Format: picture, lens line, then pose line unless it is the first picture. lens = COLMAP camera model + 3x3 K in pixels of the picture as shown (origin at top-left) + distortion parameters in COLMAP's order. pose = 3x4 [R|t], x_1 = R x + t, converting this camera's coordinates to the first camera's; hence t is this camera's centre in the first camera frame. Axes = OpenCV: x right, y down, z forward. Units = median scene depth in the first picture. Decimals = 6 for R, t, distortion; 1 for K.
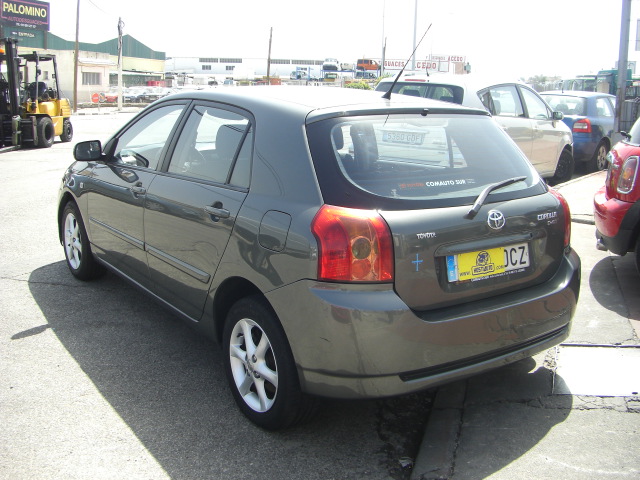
lens RADIAL K [[722.9, 0, 313.2], [0, 722.9, 213.5], [0, 0, 1]] dist [-0.184405, 0.140673]
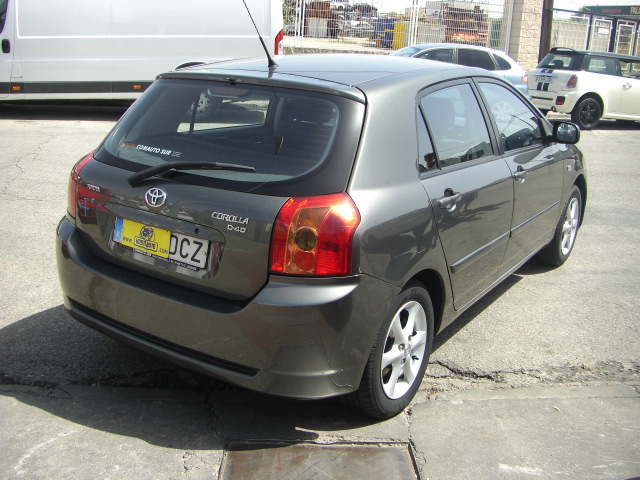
lens RADIAL K [[722.9, 0, 313.2], [0, 722.9, 213.5], [0, 0, 1]] dist [-0.184405, 0.140673]
pose [[0.352865, 0.232985, -0.906203, 1.157194], [-0.201029, 0.964763, 0.169762, -0.166682], [0.913824, 0.122270, 0.387268, 0.816259]]
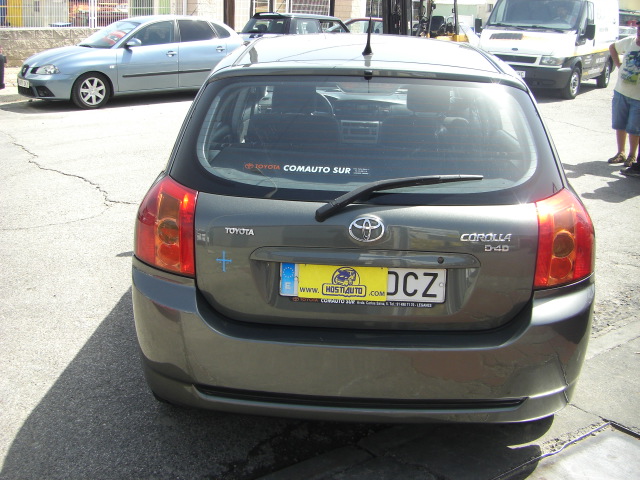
lens RADIAL K [[722.9, 0, 313.2], [0, 722.9, 213.5], [0, 0, 1]] dist [-0.184405, 0.140673]
pose [[0.784016, 0.170326, -0.596915, 0.639982], [-0.115966, 0.984878, 0.128714, -0.093519], [0.609812, -0.031692, 0.791913, 0.377918]]
